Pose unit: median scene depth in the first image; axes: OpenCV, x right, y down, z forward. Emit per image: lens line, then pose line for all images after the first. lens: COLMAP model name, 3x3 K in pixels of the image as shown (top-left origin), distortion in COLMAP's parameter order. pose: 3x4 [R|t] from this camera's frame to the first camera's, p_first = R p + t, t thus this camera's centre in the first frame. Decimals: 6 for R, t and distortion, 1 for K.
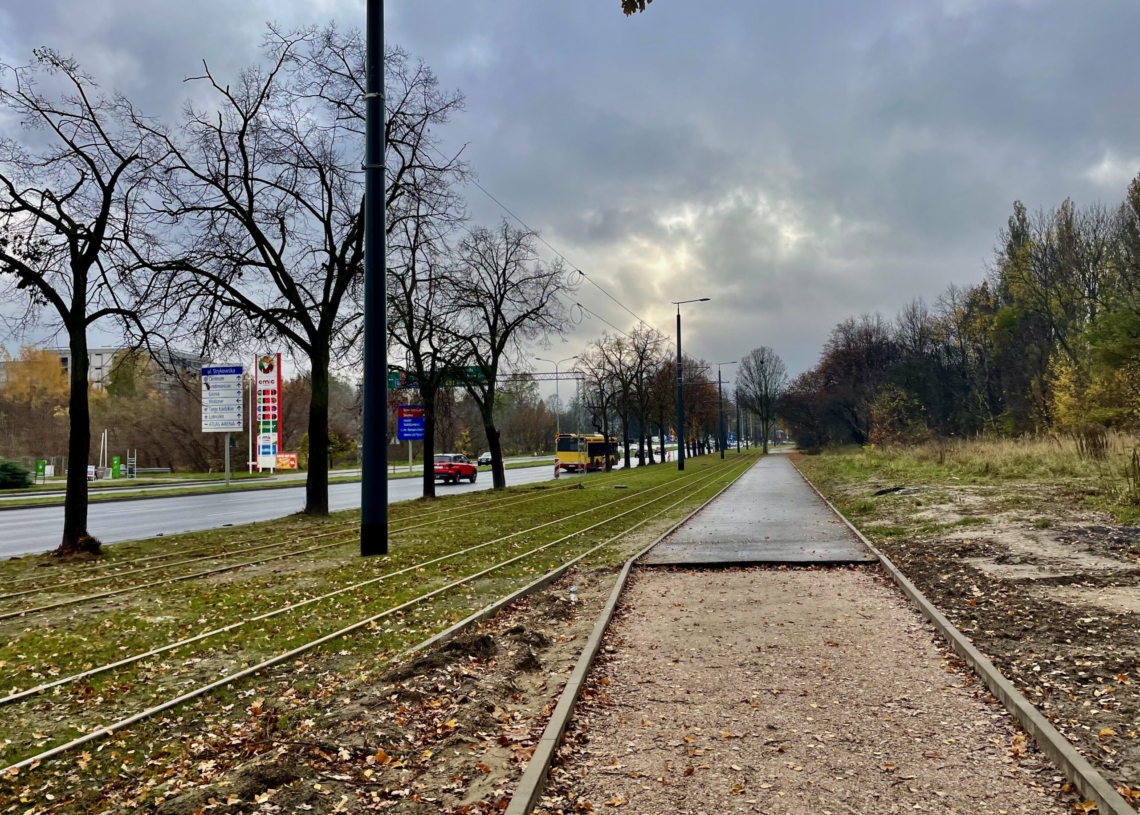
lens RADIAL K [[892.0, 0, 570.0], [0, 892.0, 407.5], [0, 0, 1]] dist [0.085594, -0.152784]
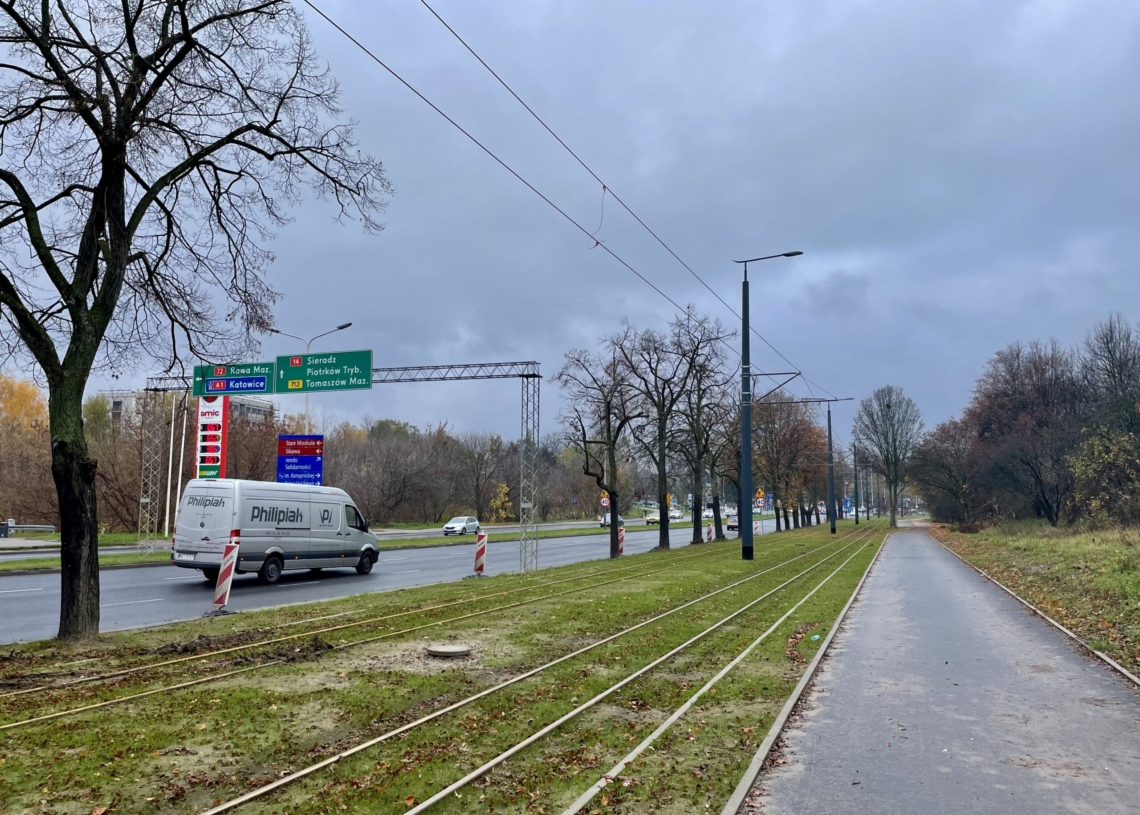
lens RADIAL K [[883.0, 0, 570.0], [0, 883.0, 407.5], [0, 0, 1]] dist [0.091342, -0.149494]
pose [[0.991936, 0.011825, -0.126186, 0.047231], [-0.020584, 0.997450, -0.068337, 0.009418], [0.125056, 0.070384, 0.989650, 0.246869]]
